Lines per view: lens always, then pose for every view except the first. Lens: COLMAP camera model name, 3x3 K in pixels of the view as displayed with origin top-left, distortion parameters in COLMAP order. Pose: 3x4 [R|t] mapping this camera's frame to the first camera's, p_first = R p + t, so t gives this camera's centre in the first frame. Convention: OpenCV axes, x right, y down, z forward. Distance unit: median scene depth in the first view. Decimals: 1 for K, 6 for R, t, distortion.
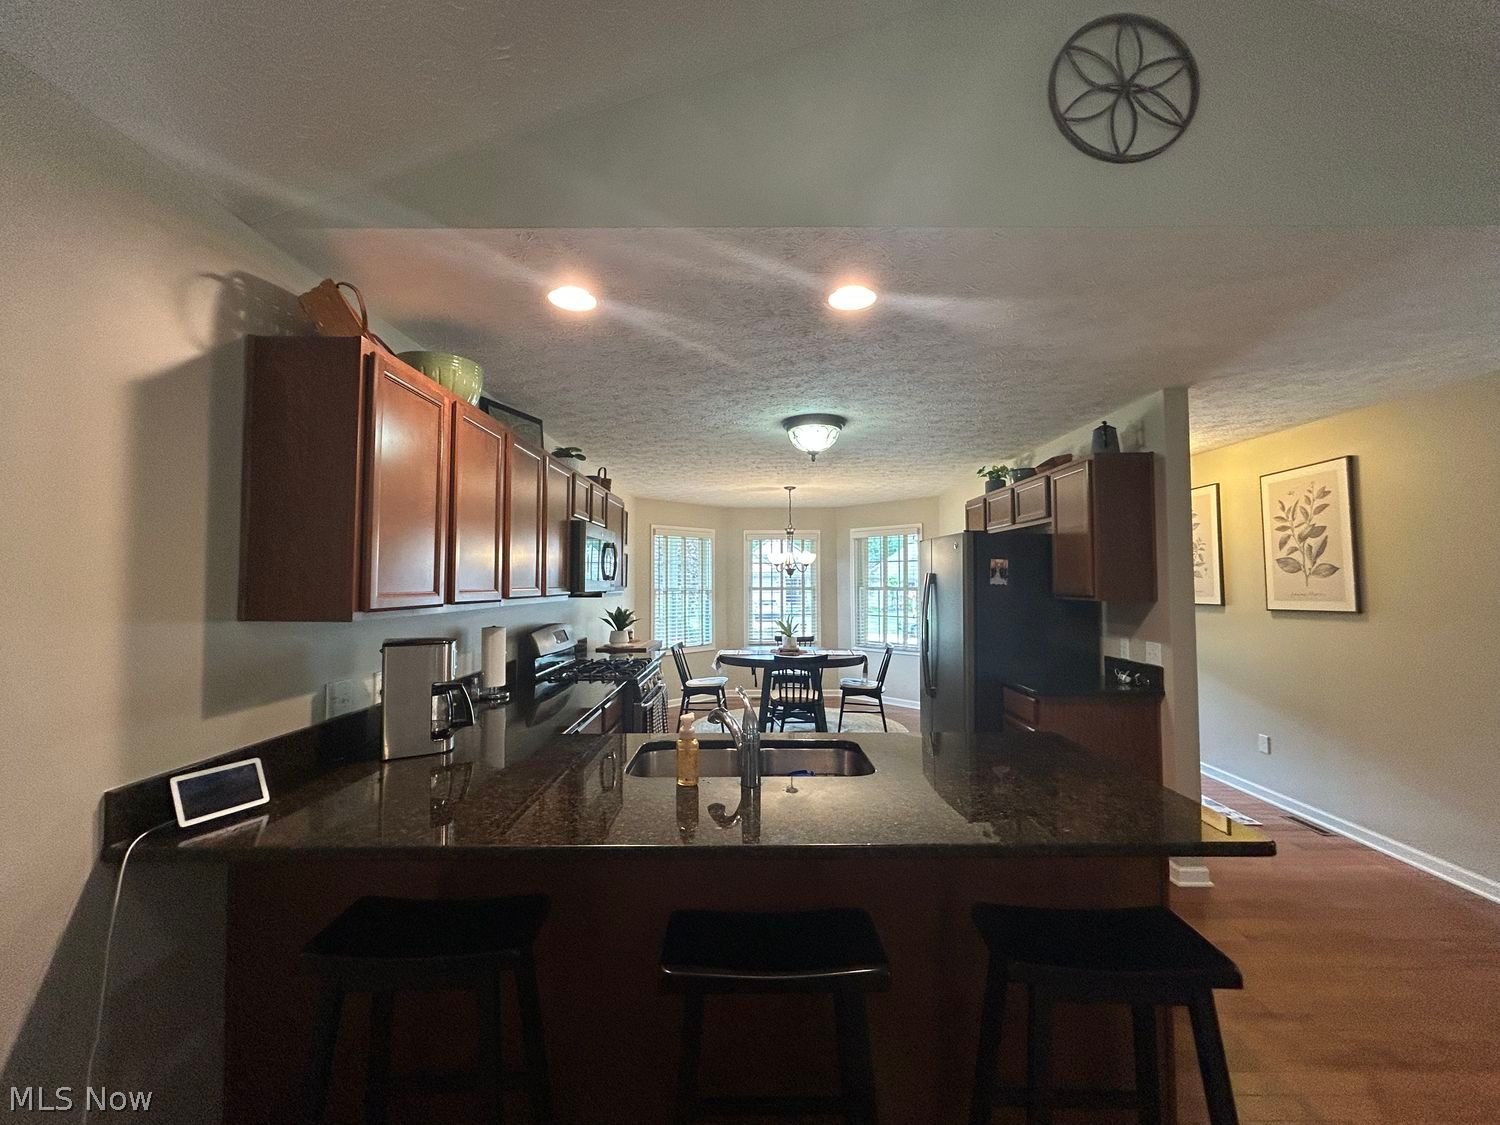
lens RADIAL K [[606.0, 0, 744.8], [0, 606.0, 559.8], [0, 0, 1]] dist [-0.006436, 0.002718]
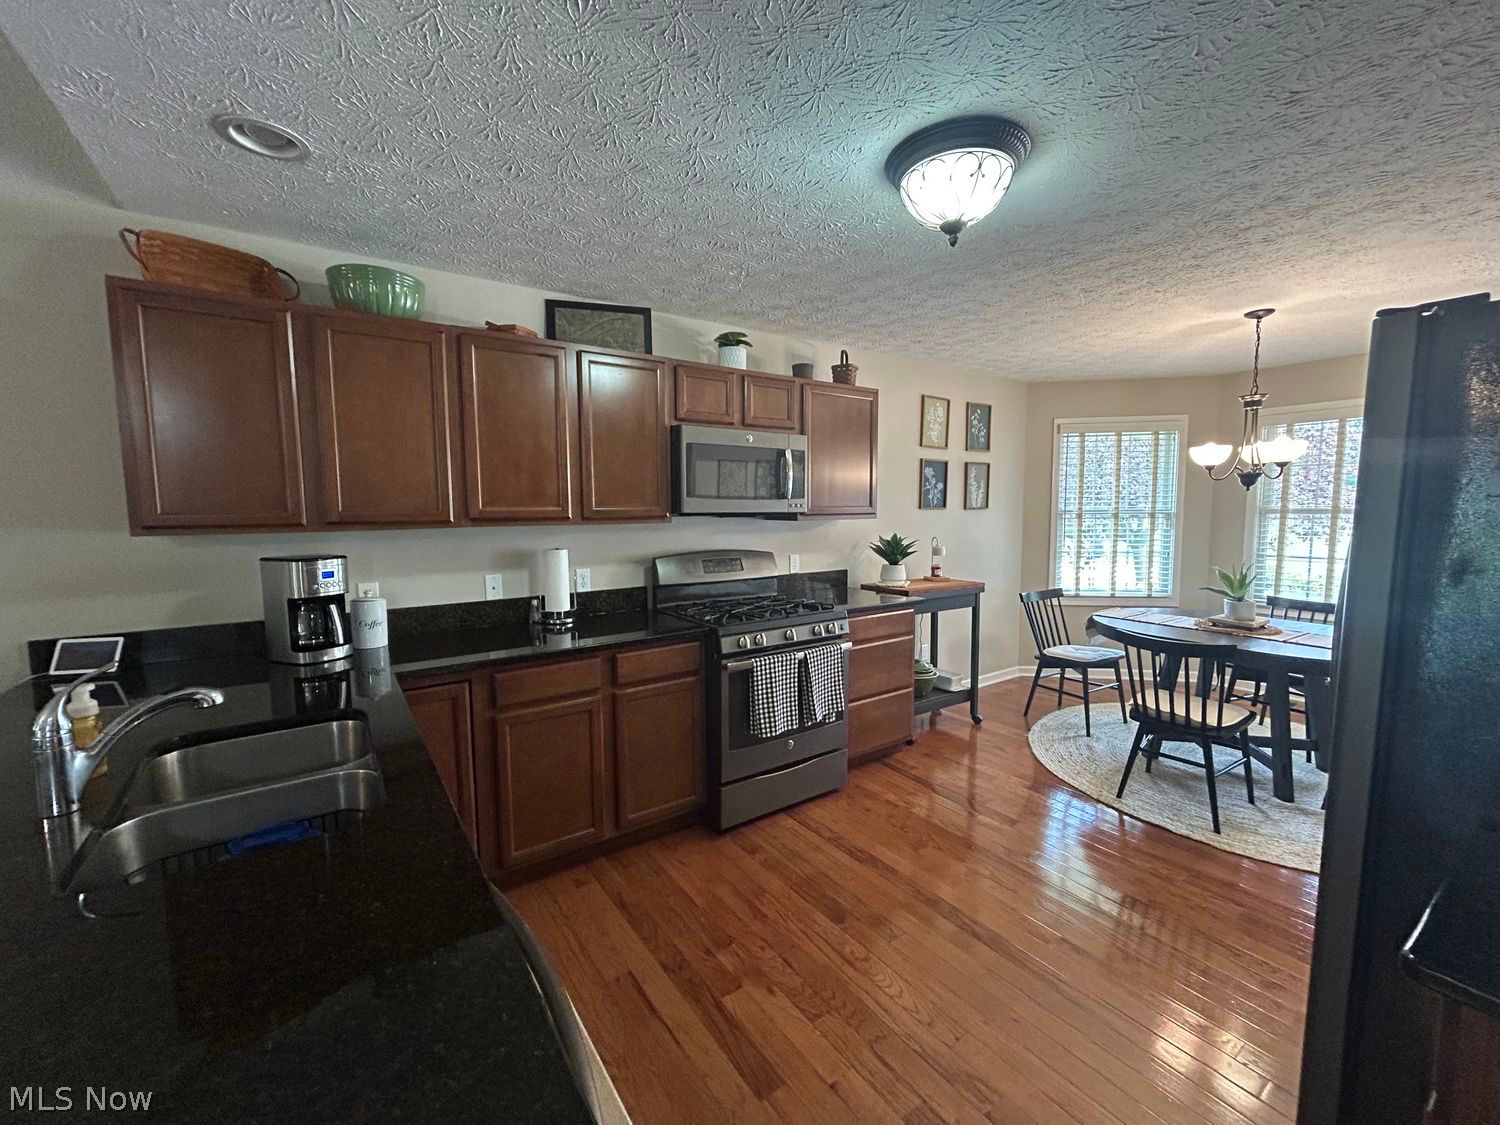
lens RADIAL K [[606.0, 0, 748.9], [0, 606.0, 561.4], [0, 0, 1]] dist [-0.006436, 0.002718]
pose [[0.580344, 0.070508, -0.811313, 0.310493], [0.036102, 0.993038, 0.112126, 0.020157], [0.813571, -0.094361, 0.573759, 0.411576]]
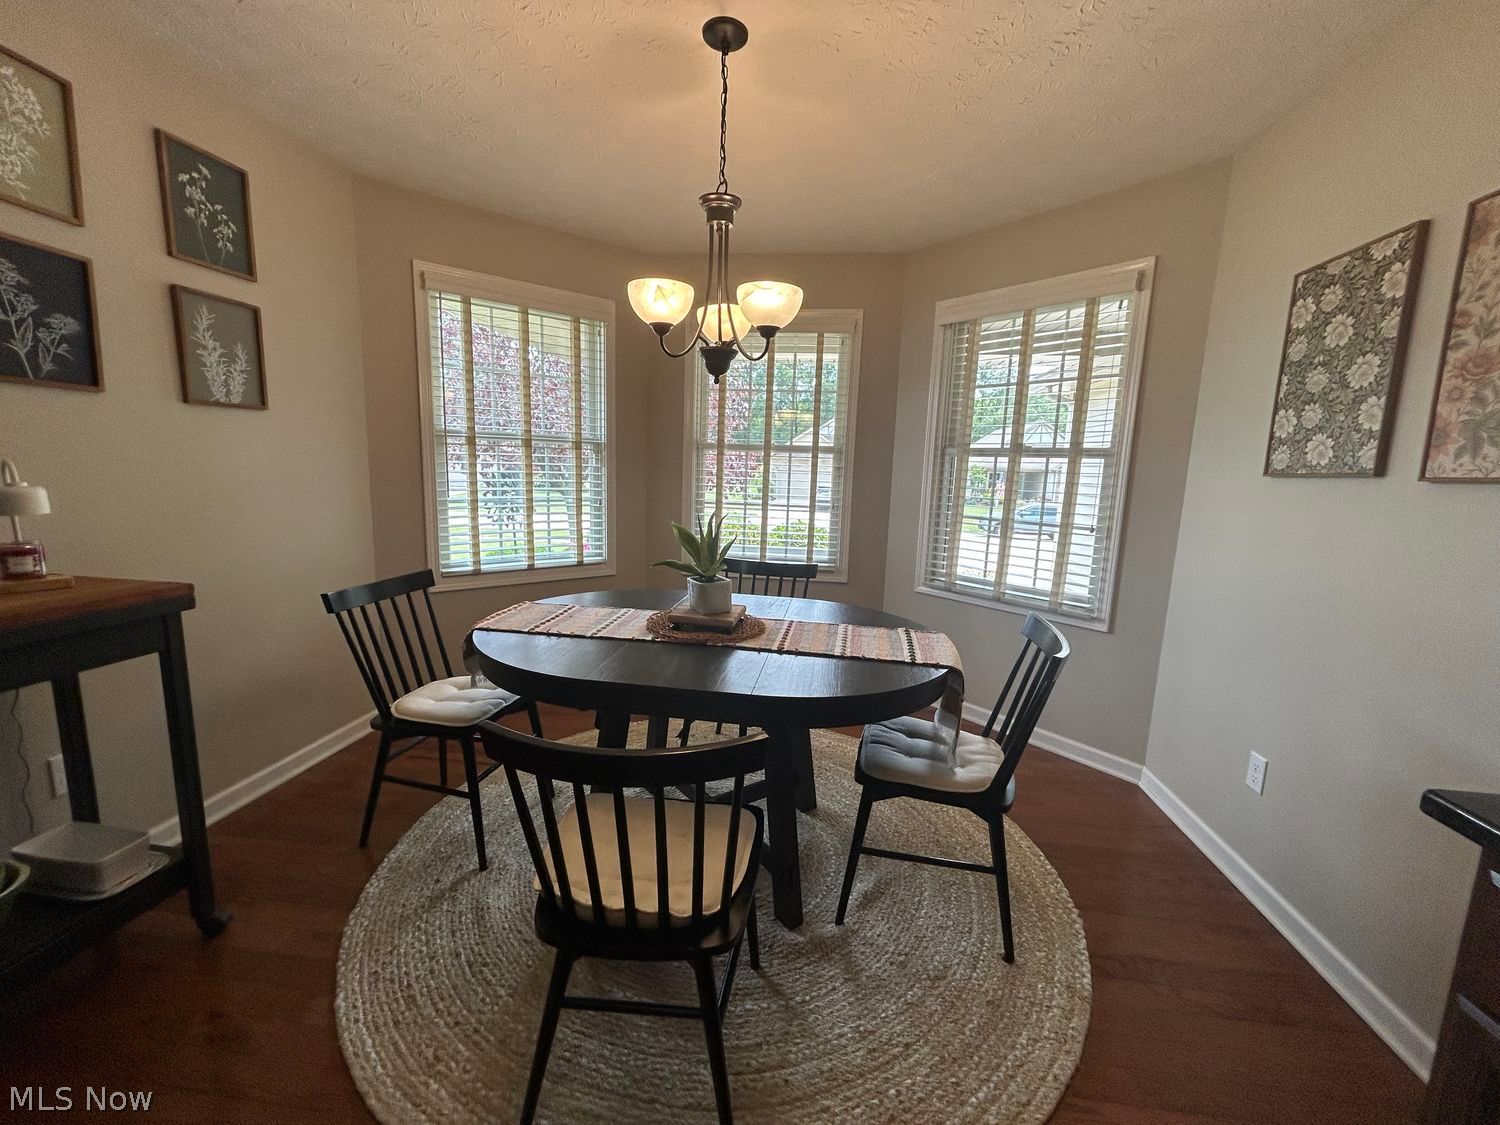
lens RADIAL K [[606.0, 0, 749.2], [0, 606.0, 561.8], [0, 0, 1]] dist [-0.006436, 0.002718]
pose [[0.993707, 0.051996, -0.099211, 0.151767], [-0.032244, 0.981023, 0.191194, 0.071115], [0.107269, -0.186792, 0.976526, 0.854936]]
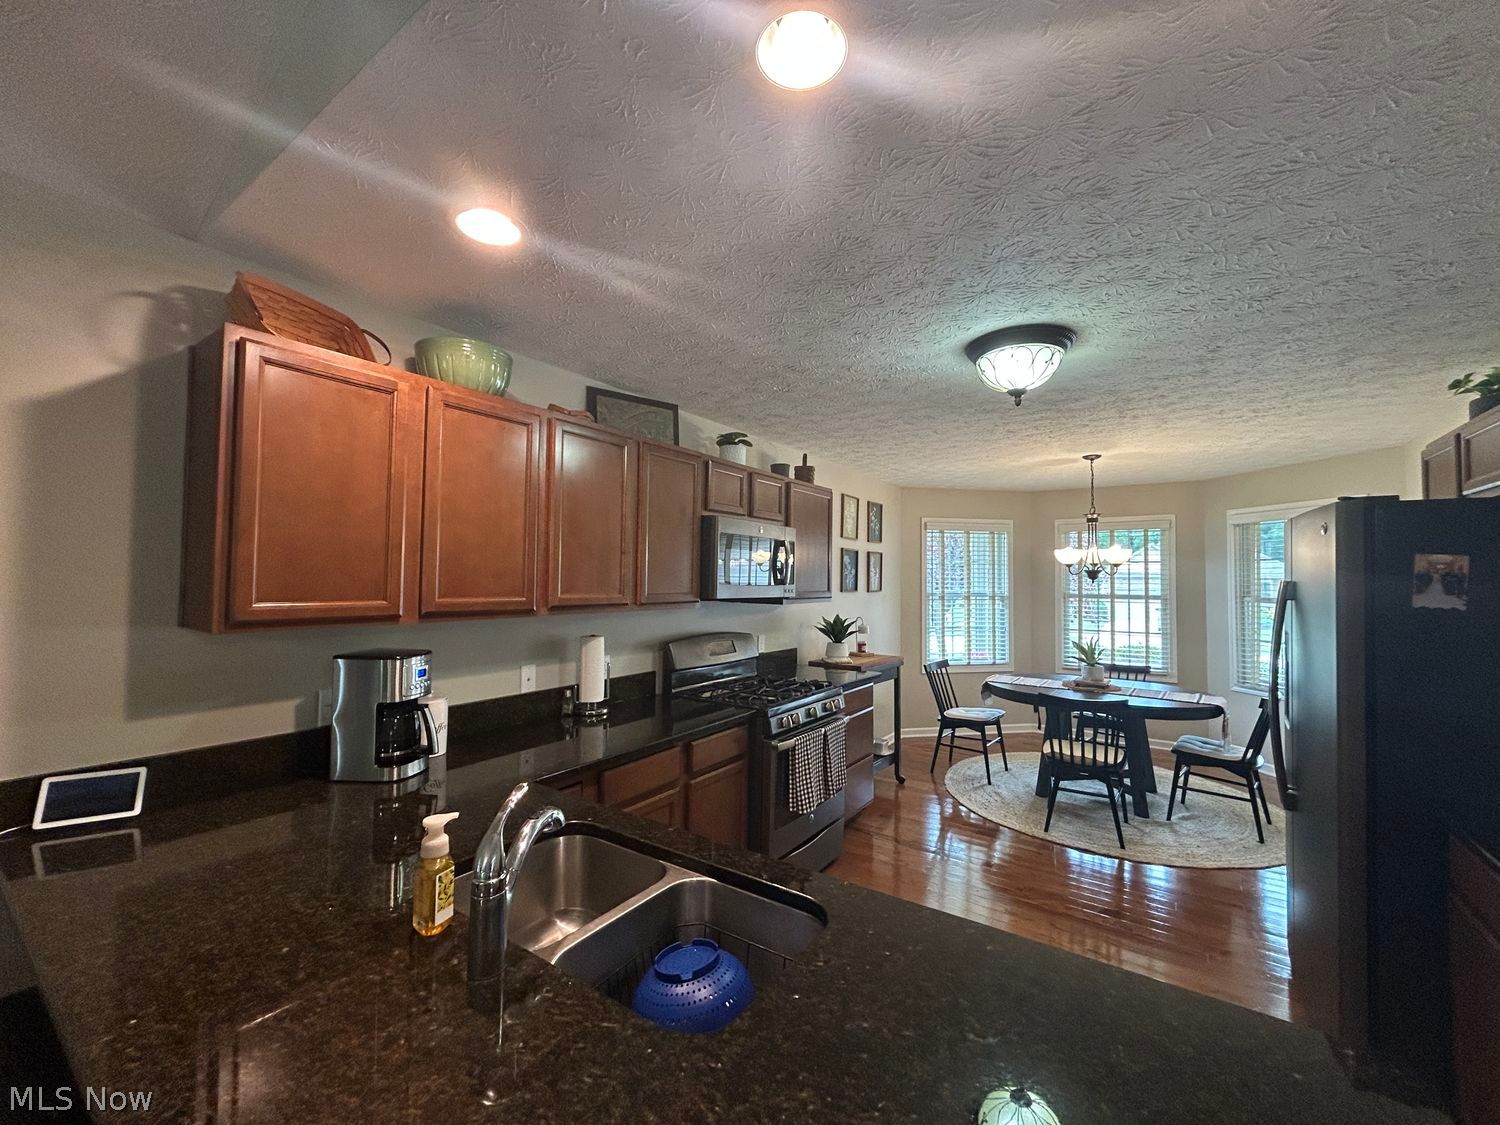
lens RADIAL K [[606.0, 0, 747.7], [0, 606.0, 560.9], [0, 0, 1]] dist [-0.006436, 0.002718]
pose [[0.826121, -0.007165, -0.563447, 0.172043], [0.009244, 0.999957, 0.000838, -0.000692], [0.563417, -0.005900, 0.826151, 0.222295]]
